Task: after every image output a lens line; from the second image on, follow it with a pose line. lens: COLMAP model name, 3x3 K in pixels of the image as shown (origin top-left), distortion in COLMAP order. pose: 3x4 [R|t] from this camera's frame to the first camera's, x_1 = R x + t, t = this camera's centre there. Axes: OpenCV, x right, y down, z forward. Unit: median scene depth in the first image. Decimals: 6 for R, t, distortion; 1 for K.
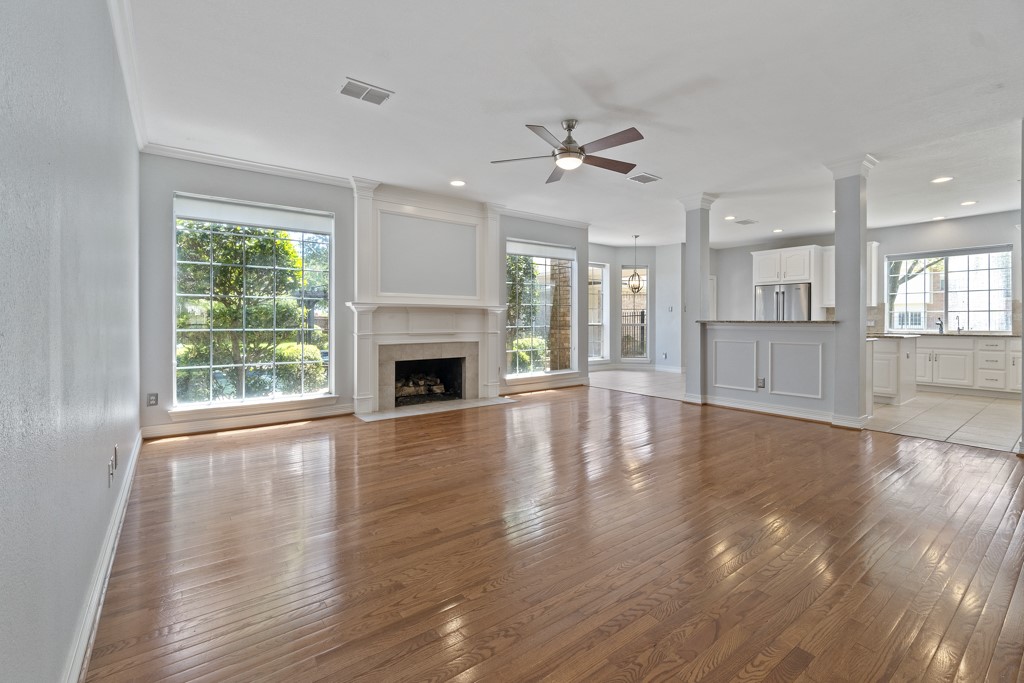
lens RADIAL K [[446.2, 0, 504.7], [0, 446.2, 320.3], [0, 0, 1]] dist [0.000918, 0.000181]
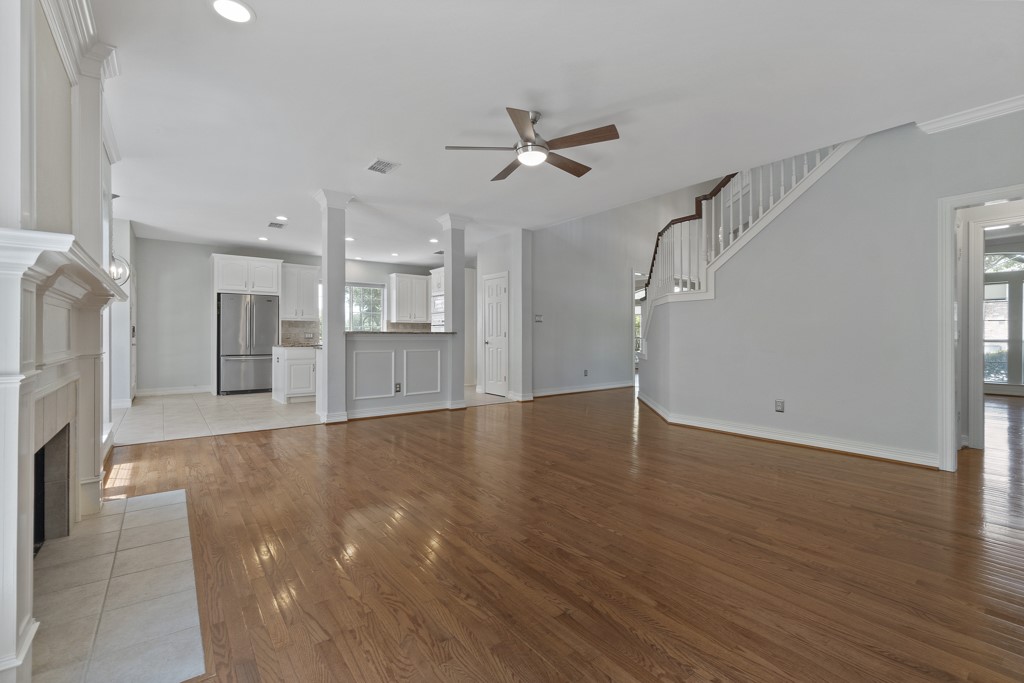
lens RADIAL K [[446.2, 0, 511.2], [0, 446.2, 335.8], [0, 0, 1]] dist [0.000918, 0.000181]
pose [[-0.012832, -0.001275, 0.999917, -0.618719], [-0.001632, 0.999998, 0.001254, 0.010295], [-0.999916, -0.001616, -0.012834, 0.838463]]
